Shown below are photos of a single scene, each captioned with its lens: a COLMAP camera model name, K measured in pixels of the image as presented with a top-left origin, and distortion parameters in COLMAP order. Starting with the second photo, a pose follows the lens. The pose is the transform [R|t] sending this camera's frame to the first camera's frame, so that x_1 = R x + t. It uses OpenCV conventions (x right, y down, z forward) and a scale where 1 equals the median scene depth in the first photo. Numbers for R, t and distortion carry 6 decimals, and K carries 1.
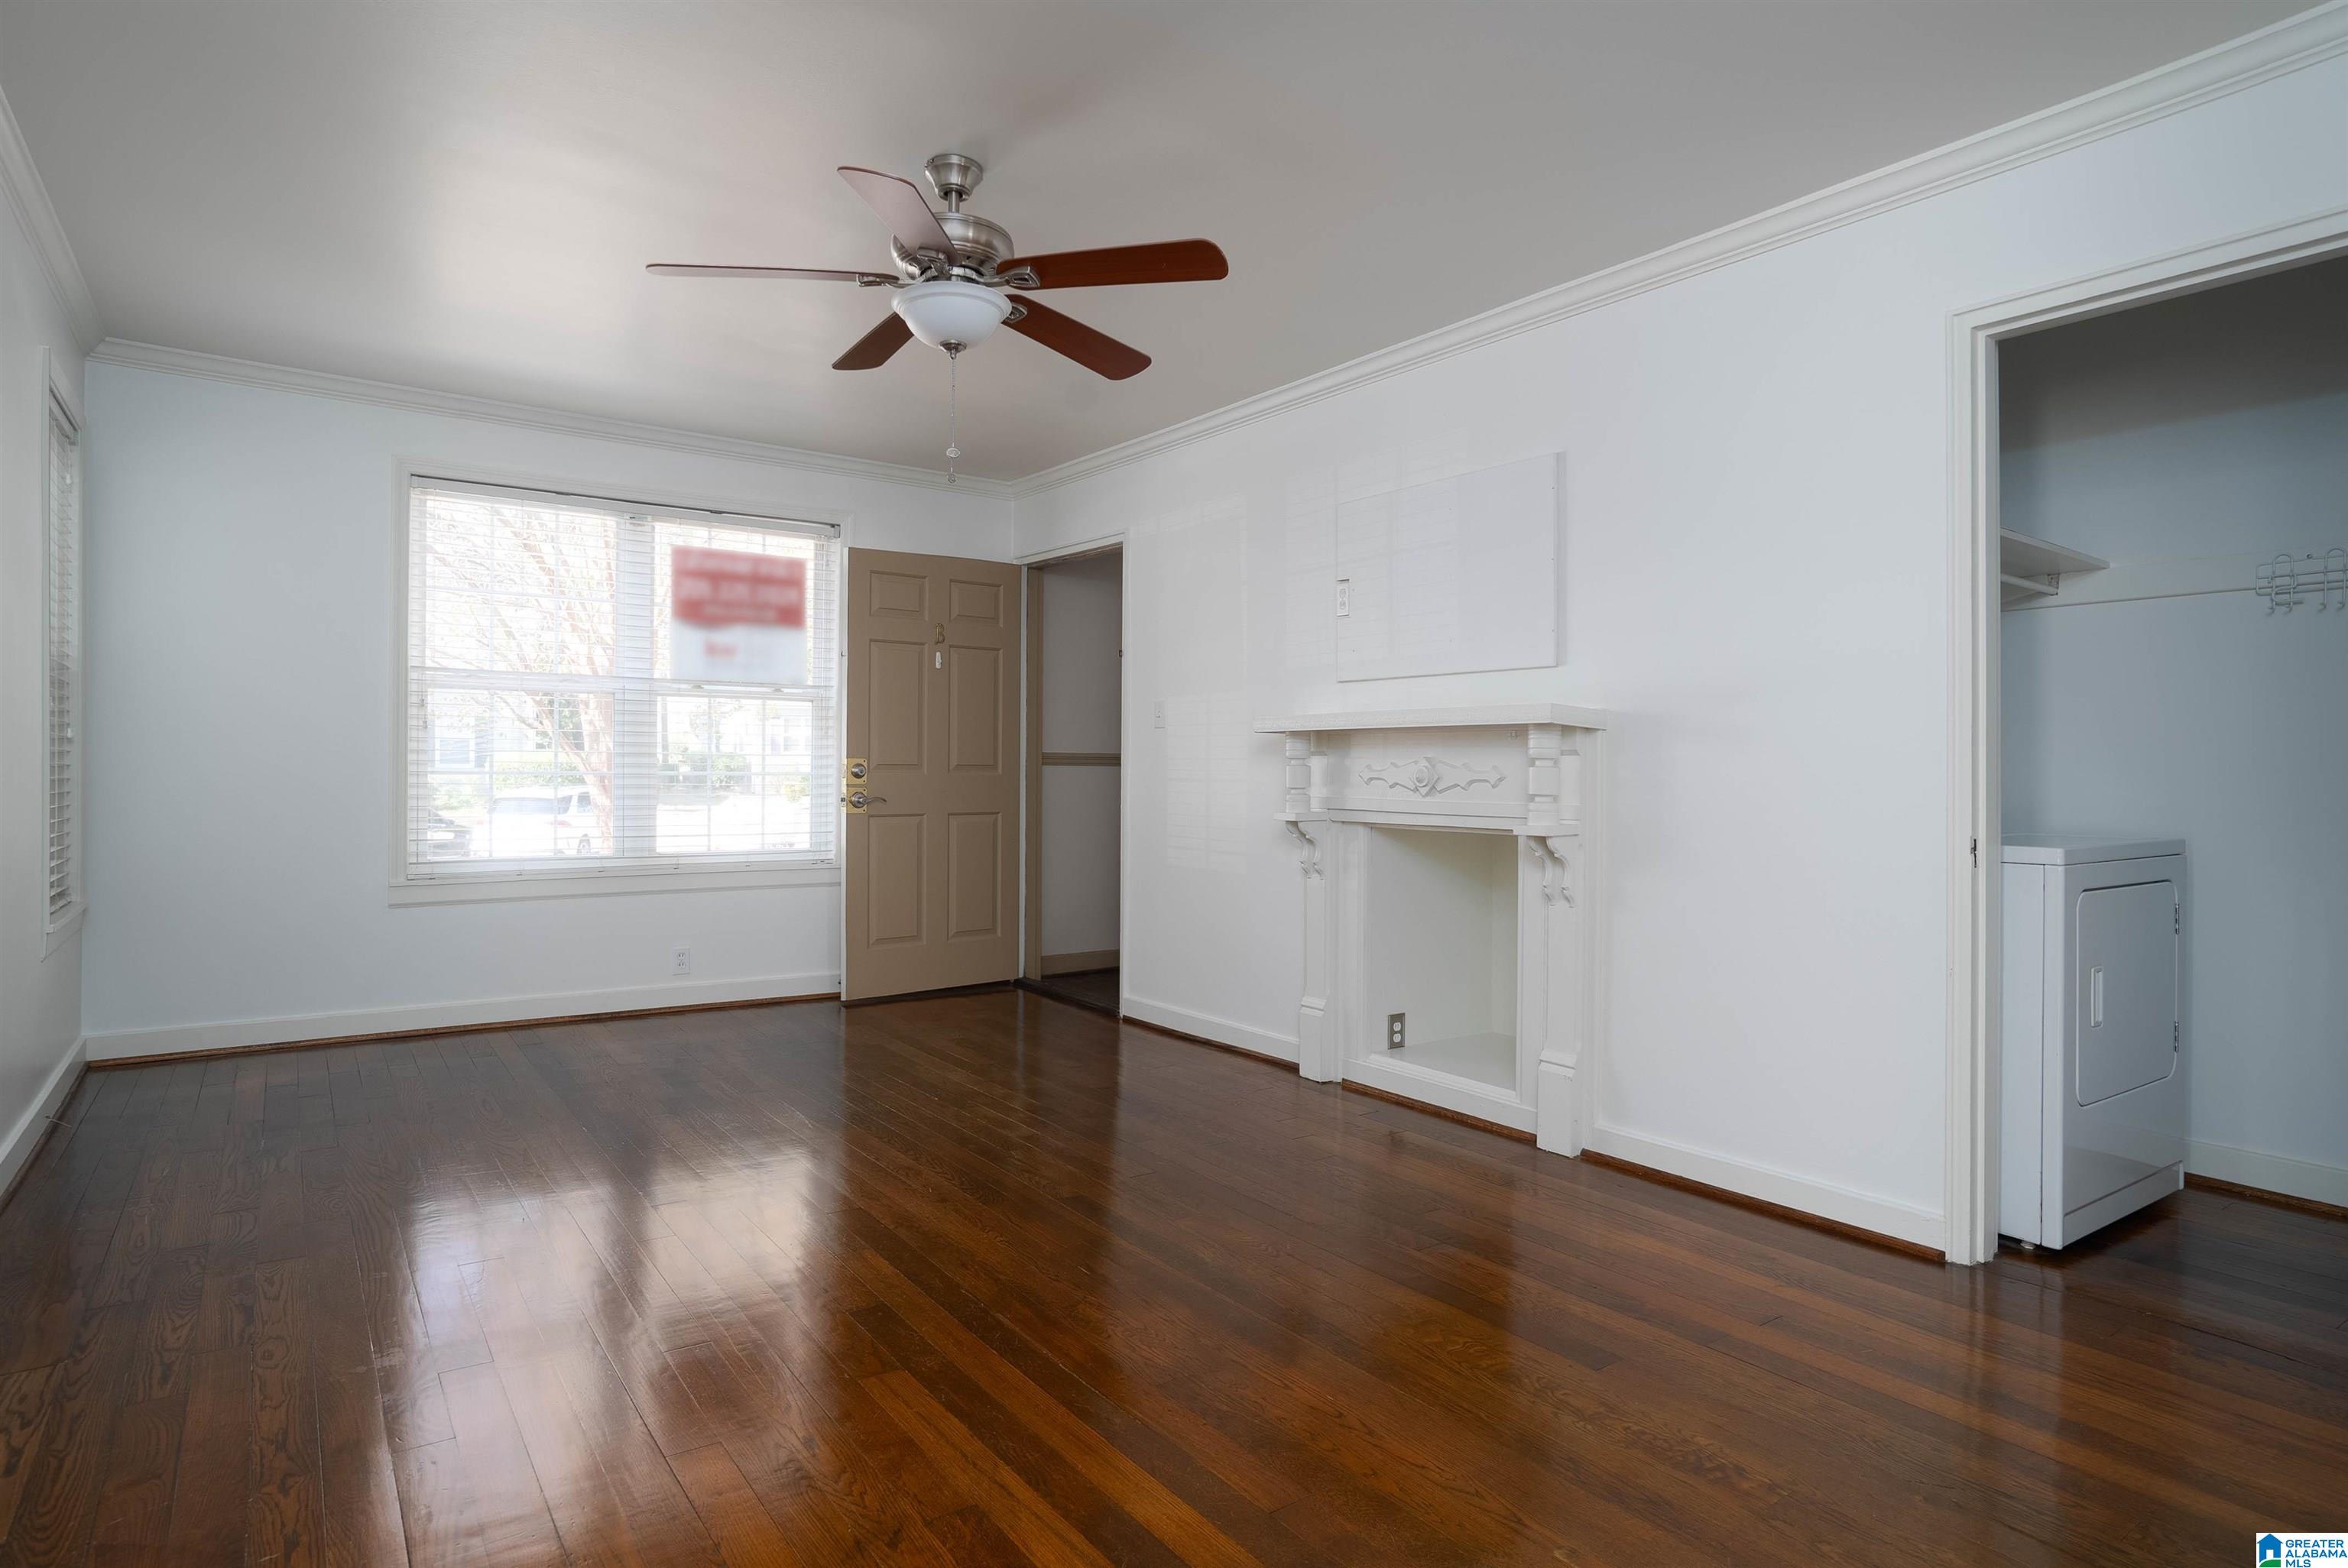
lens RADIAL K [[1269.4, 0, 1181.5], [0, 1269.4, 775.5], [0, 0, 1]] dist [0.003560, 0.018439]
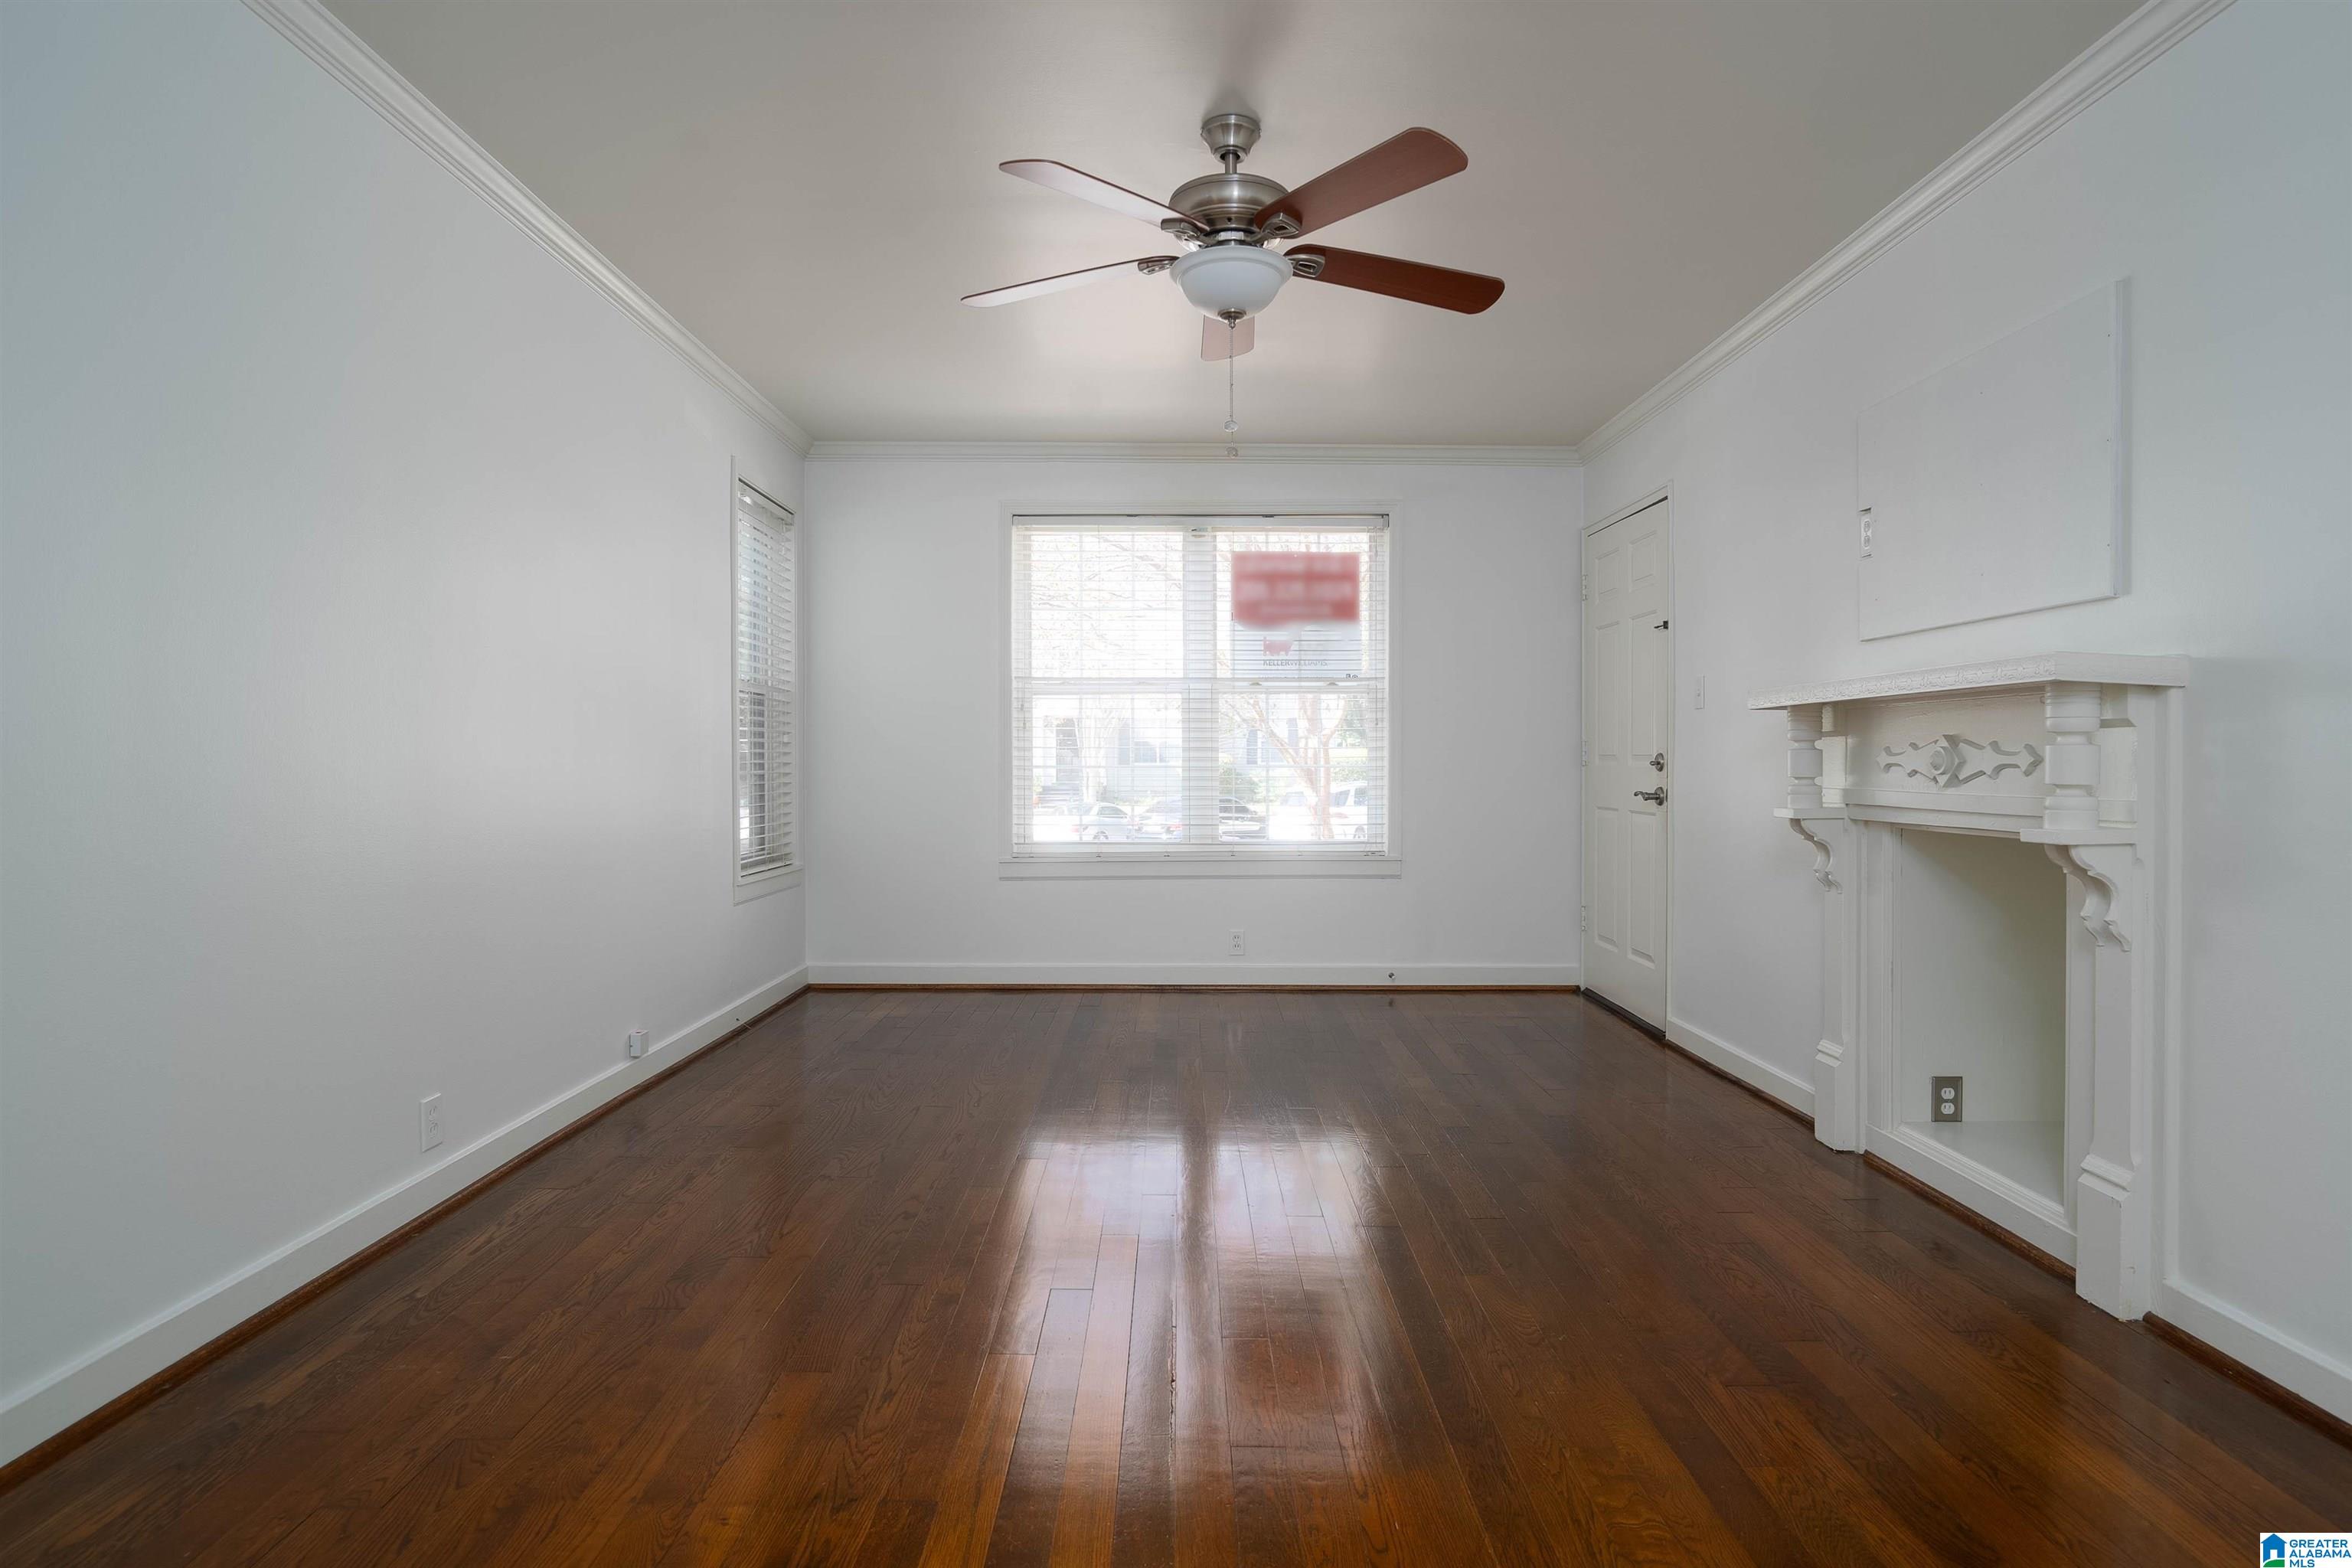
lens RADIAL K [[1272.9, 0, 1177.5], [0, 1272.9, 782.7], [0, 0, 1]] dist [-0.004375, 0.013150]
pose [[0.825185, 0.000266, -0.564863, 0.216904], [0.005119, 0.999955, 0.007950, 0.004625], [0.564839, -0.009451, 0.825147, 0.119458]]
